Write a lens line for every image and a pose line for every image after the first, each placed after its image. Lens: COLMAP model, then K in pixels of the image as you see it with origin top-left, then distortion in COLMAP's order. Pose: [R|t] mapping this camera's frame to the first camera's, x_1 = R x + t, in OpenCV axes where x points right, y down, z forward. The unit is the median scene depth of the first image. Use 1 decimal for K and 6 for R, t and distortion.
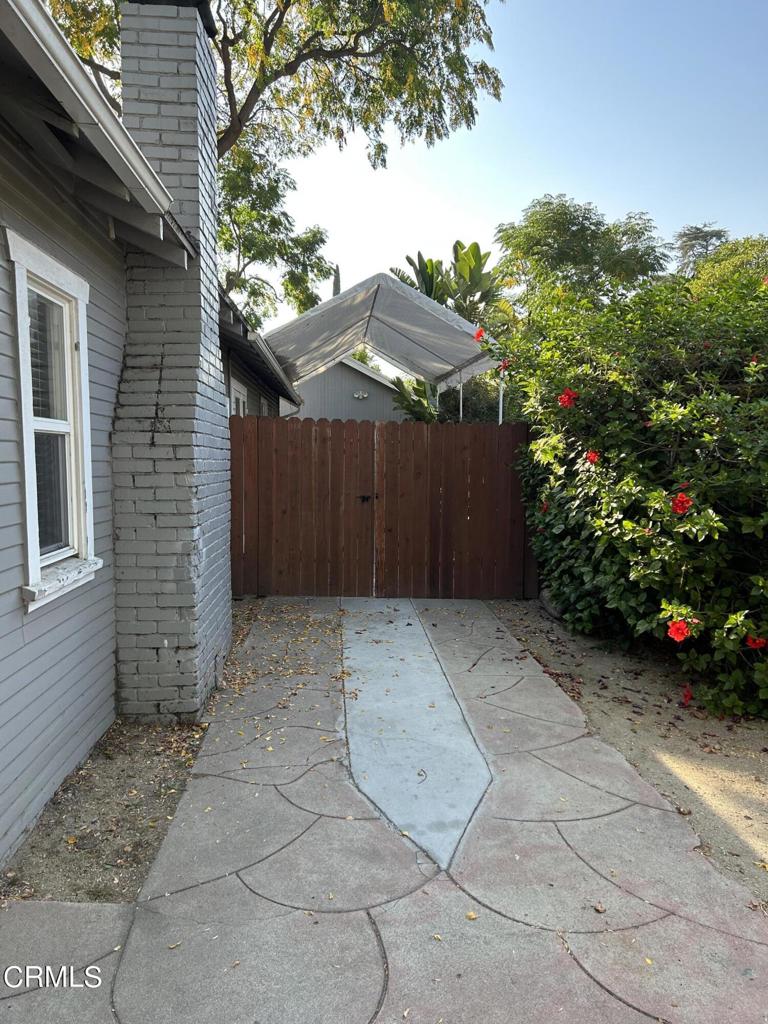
lens RADIAL K [[767.2, 0, 377.3], [0, 767.2, 514.0], [0, 0, 1]] dist [0.057058, -0.060692]
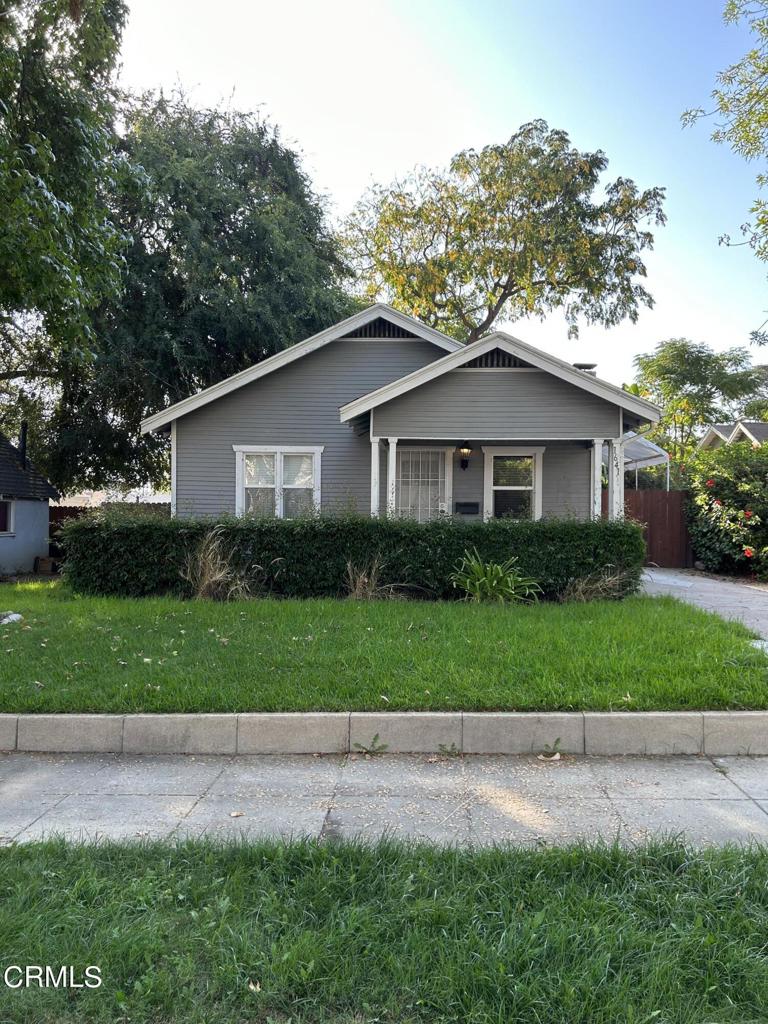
lens RADIAL K [[767.2, 0, 393.3], [0, 767.2, 508.5], [0, 0, 1]] dist [0.057058, -0.060692]
pose [[0.994332, 0.009824, -0.105865, -0.595079], [-0.020001, 0.995228, -0.095503, 0.238107], [0.104422, 0.097079, 0.989784, -1.894133]]
